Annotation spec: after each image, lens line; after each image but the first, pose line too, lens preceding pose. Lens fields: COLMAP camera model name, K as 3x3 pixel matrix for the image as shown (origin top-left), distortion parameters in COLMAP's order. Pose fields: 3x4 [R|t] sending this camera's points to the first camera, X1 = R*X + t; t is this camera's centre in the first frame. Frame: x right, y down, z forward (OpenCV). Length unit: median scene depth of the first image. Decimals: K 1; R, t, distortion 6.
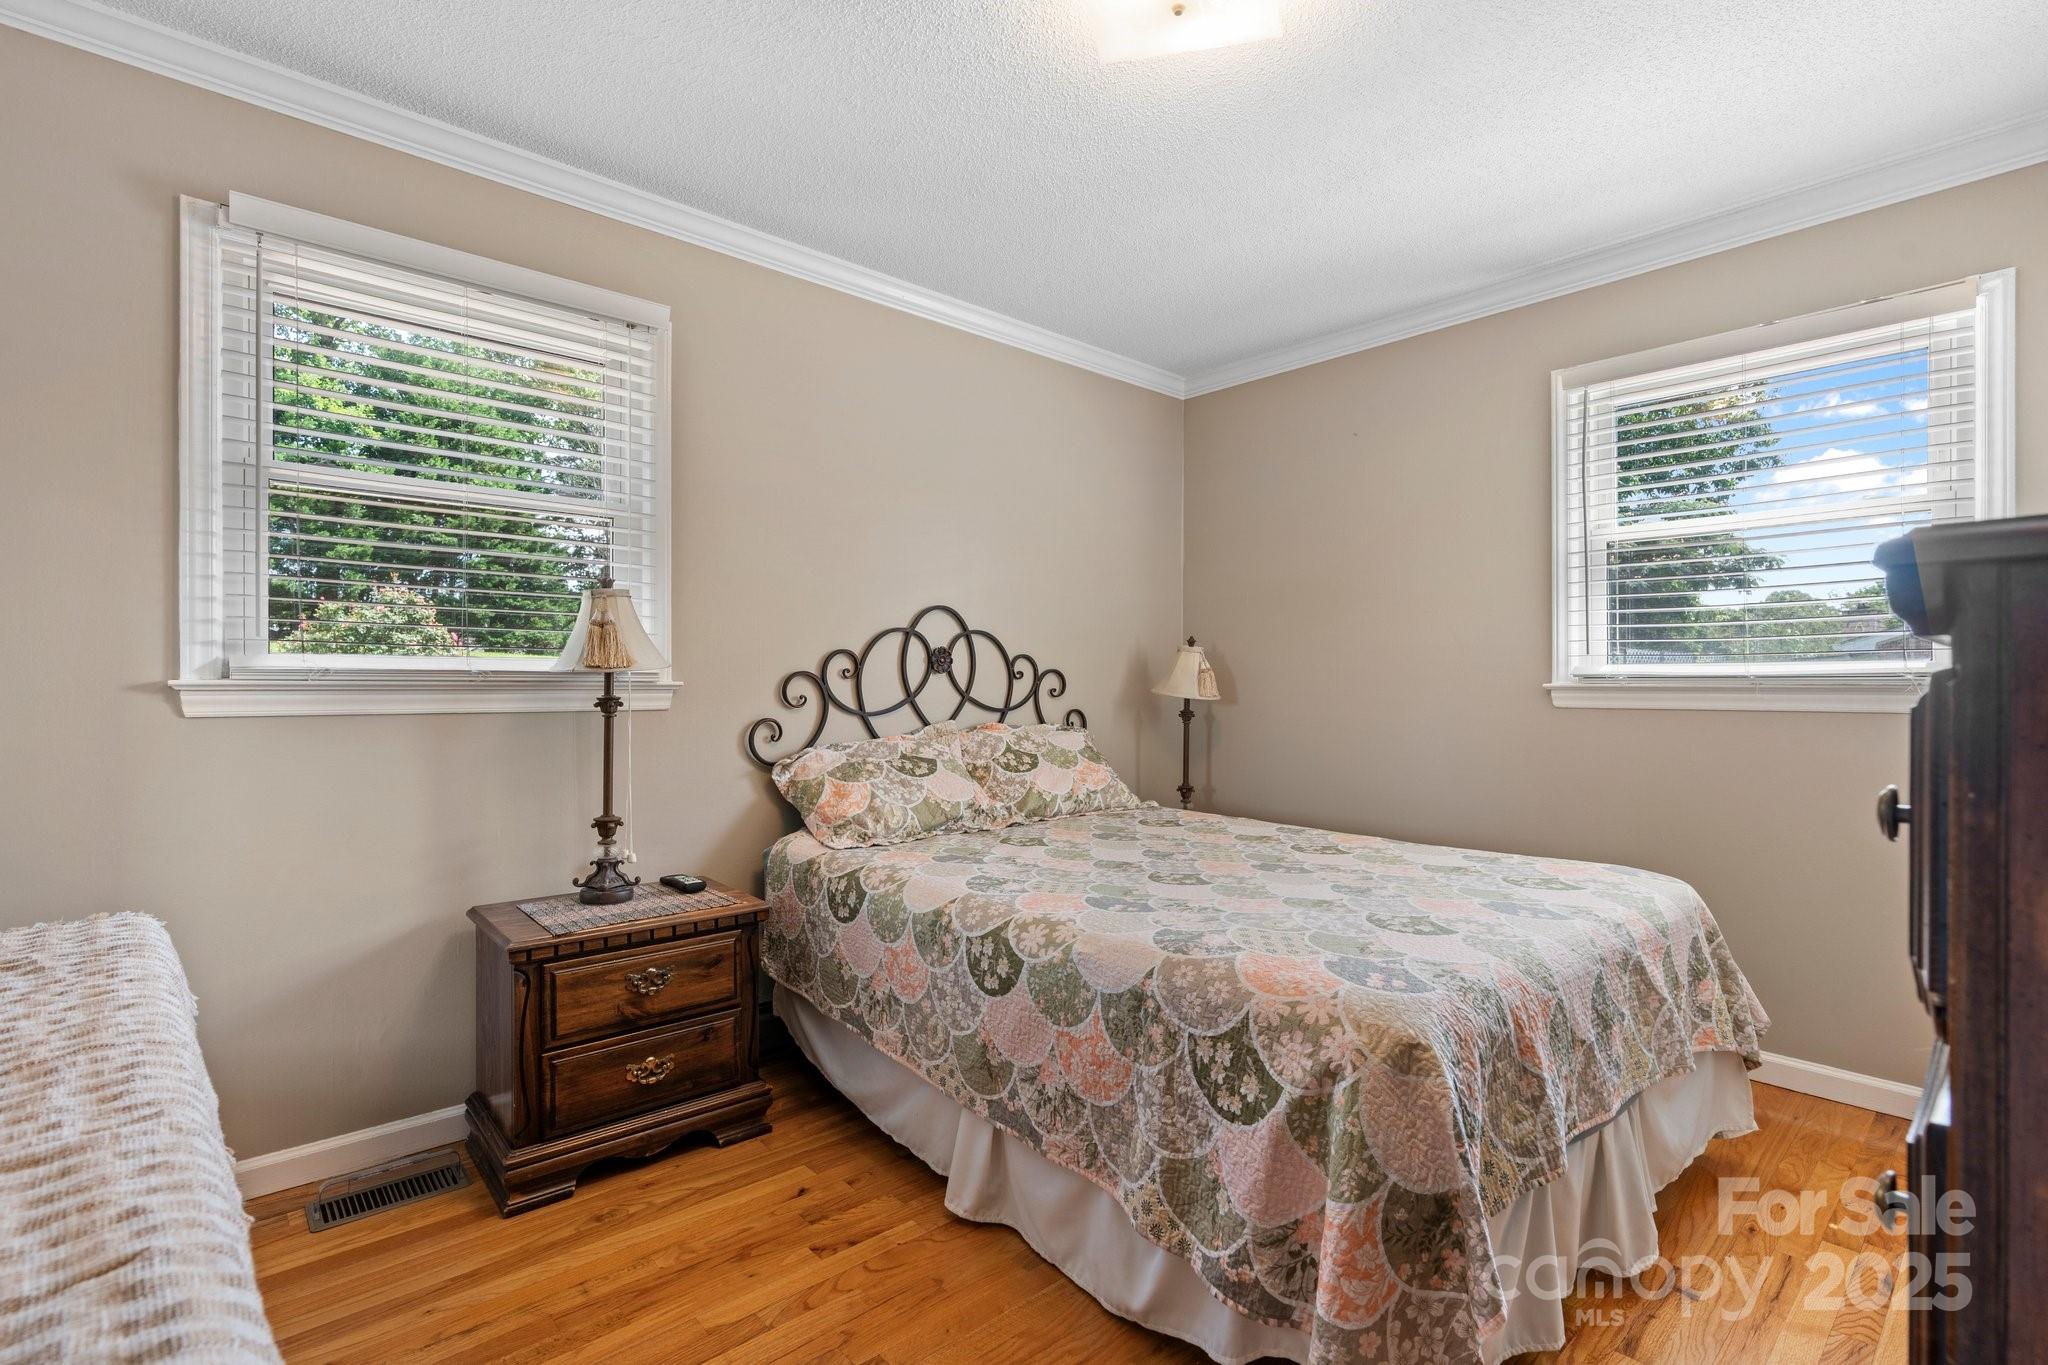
lens RADIAL K [[949.5, 0, 1020.6], [0, 949.5, 691.1], [0, 0, 1]] dist [-0.004811, 0.000260]
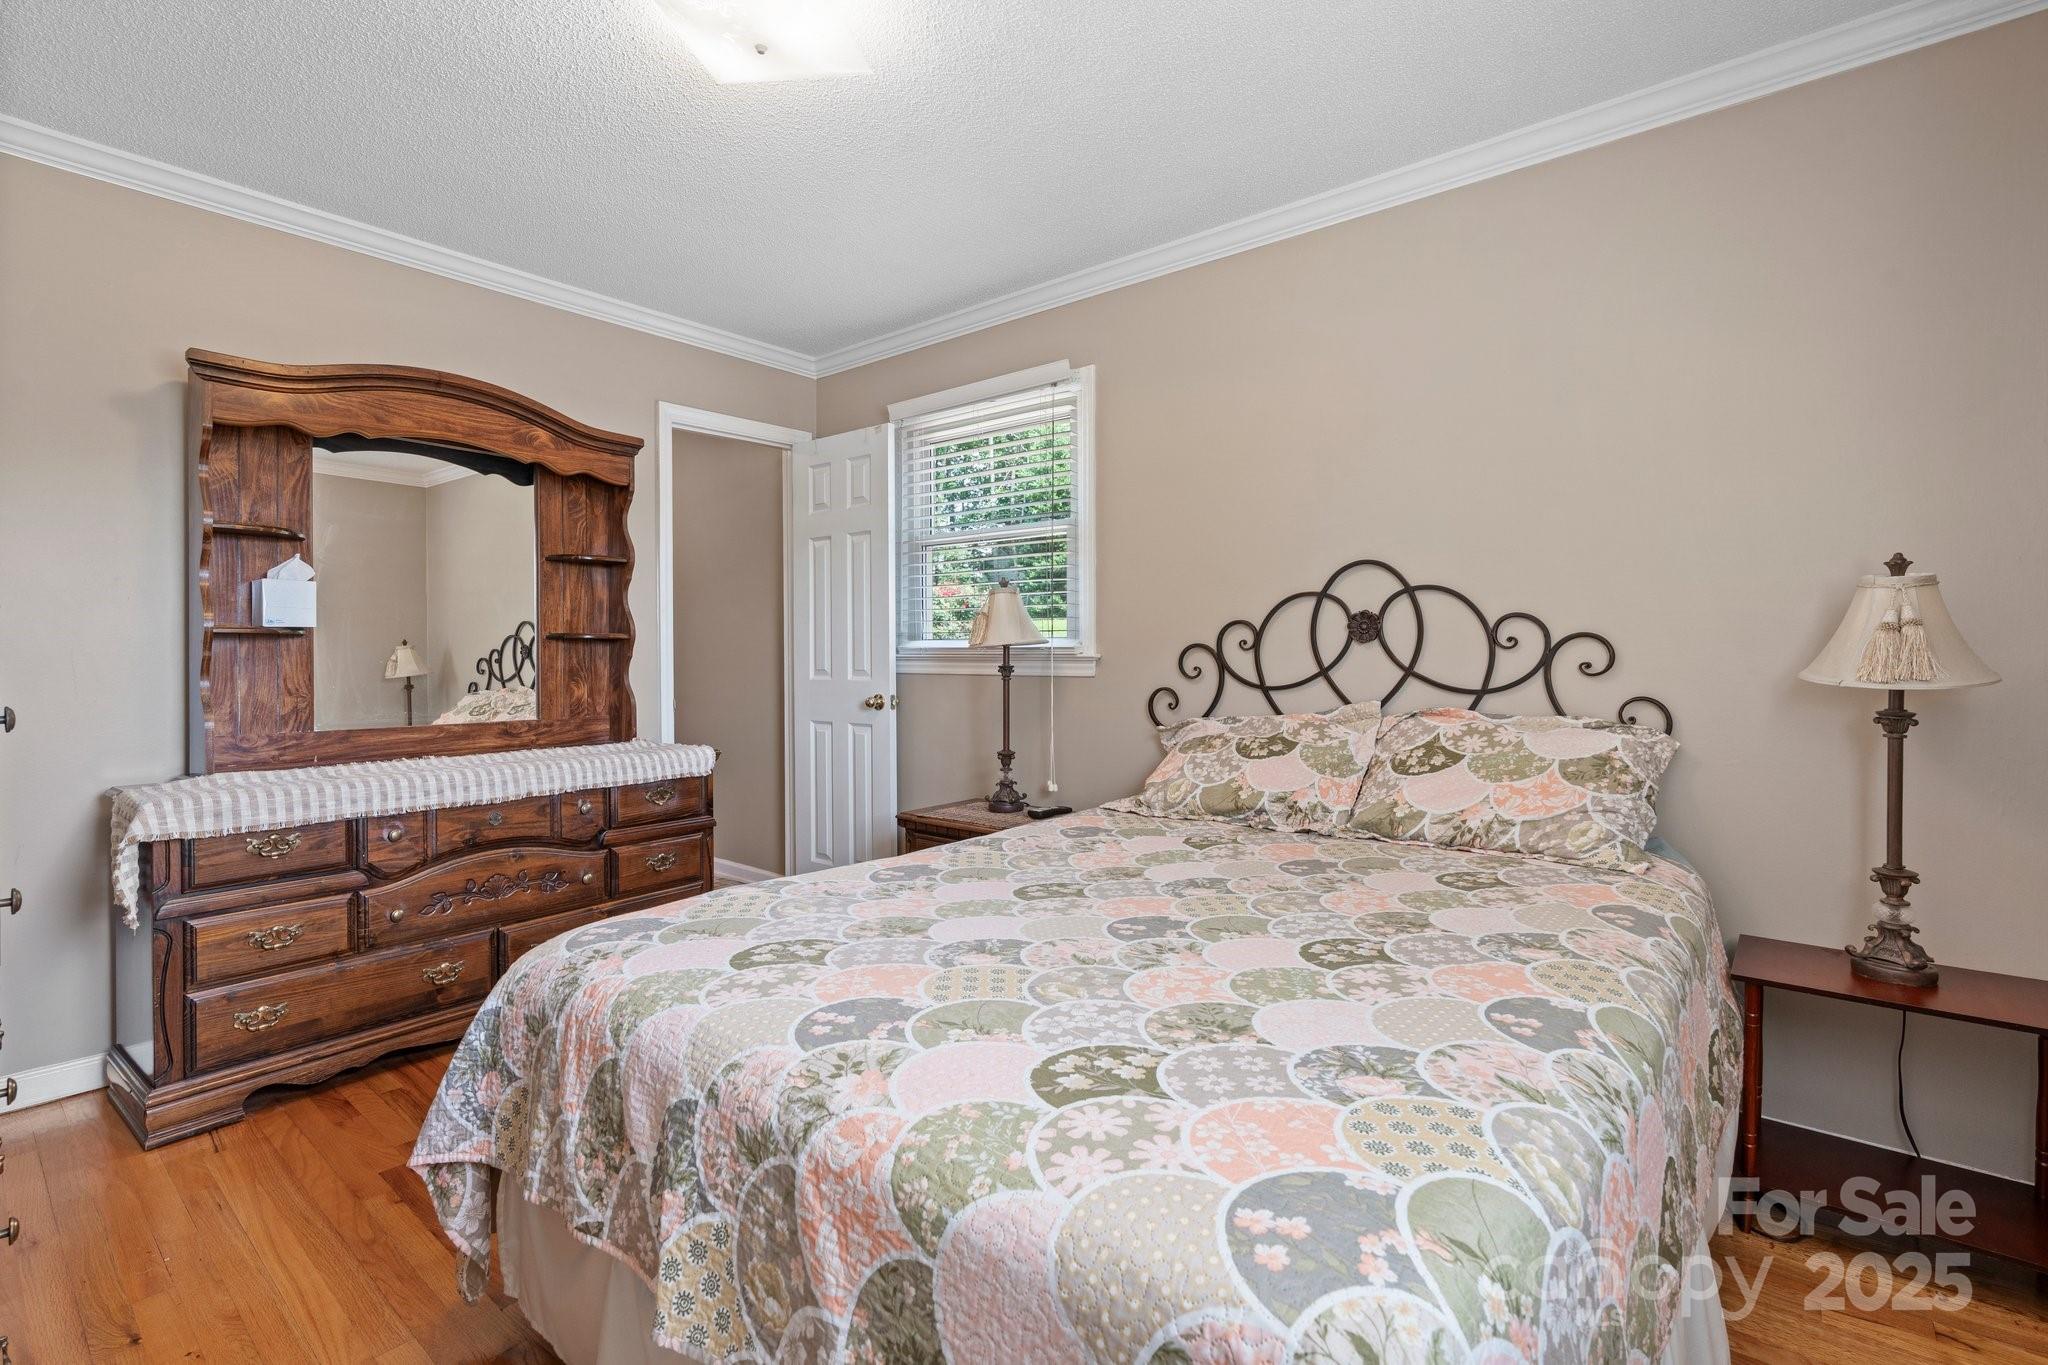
lens RADIAL K [[949.5, 0, 1019.9], [0, 949.5, 660.8], [0, 0, 1]] dist [-0.004811, 0.000260]
pose [[0.131019, 0.012097, -0.991306, 0.730898], [-0.000215, 0.999926, 0.012173, -0.013912], [0.991380, -0.001382, 0.131012, 0.636846]]
